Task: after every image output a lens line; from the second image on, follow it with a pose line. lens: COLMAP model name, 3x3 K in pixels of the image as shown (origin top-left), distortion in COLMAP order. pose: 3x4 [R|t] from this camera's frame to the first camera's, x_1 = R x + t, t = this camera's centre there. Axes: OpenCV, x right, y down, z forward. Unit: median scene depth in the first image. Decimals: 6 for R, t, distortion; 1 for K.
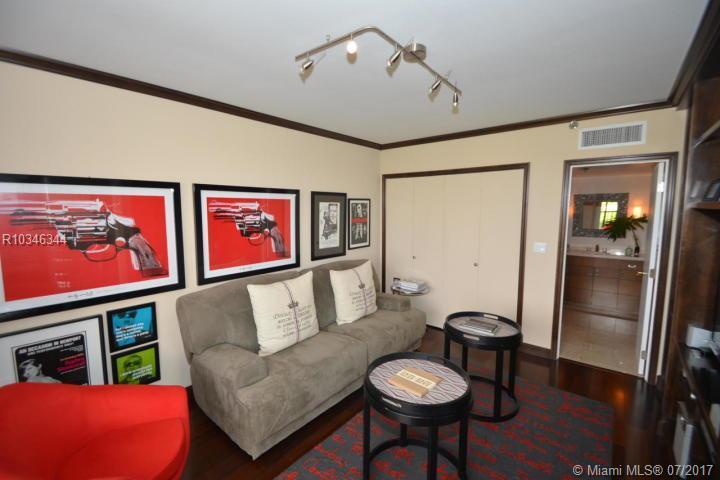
lens RADIAL K [[314.9, 0, 354.2], [0, 314.9, 241.4], [0, 0, 1]] dist [0.004473, -0.010298]
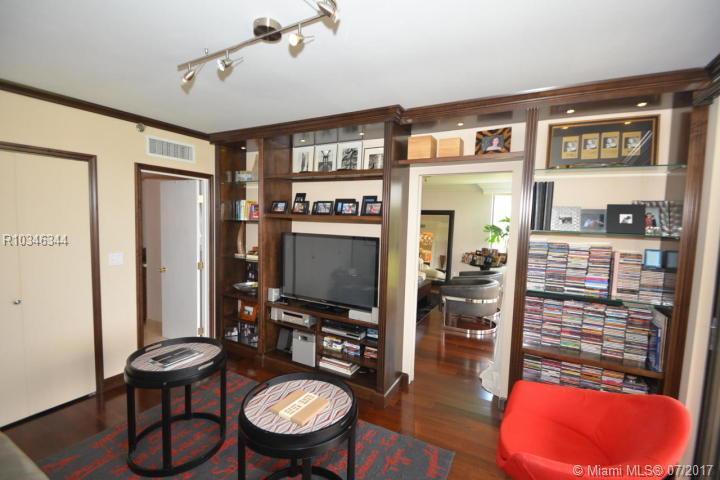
lens RADIAL K [[314.9, 0, 358.0], [0, 314.9, 241.0], [0, 0, 1]] dist [0.004473, -0.010298]
pose [[-0.208836, -0.071322, 0.975346, -0.411710], [0.075908, 0.993146, 0.088877, -0.059773], [-0.975000, 0.092598, -0.201991, 0.578236]]
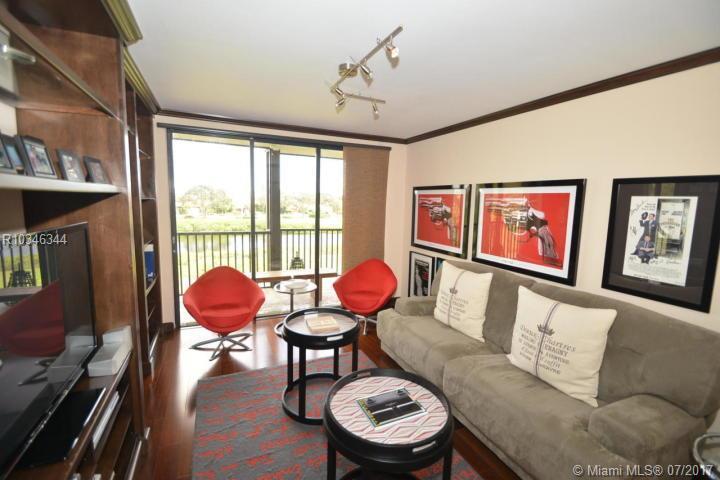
lens RADIAL K [[314.9, 0, 359.5], [0, 314.9, 238.4], [0, 0, 1]] dist [0.004473, -0.010298]
pose [[-0.425329, 0.100470, -0.899445, 0.770907], [-0.119575, 0.978869, 0.165886, -0.100141], [0.897105, 0.178107, -0.404327, 0.951882]]
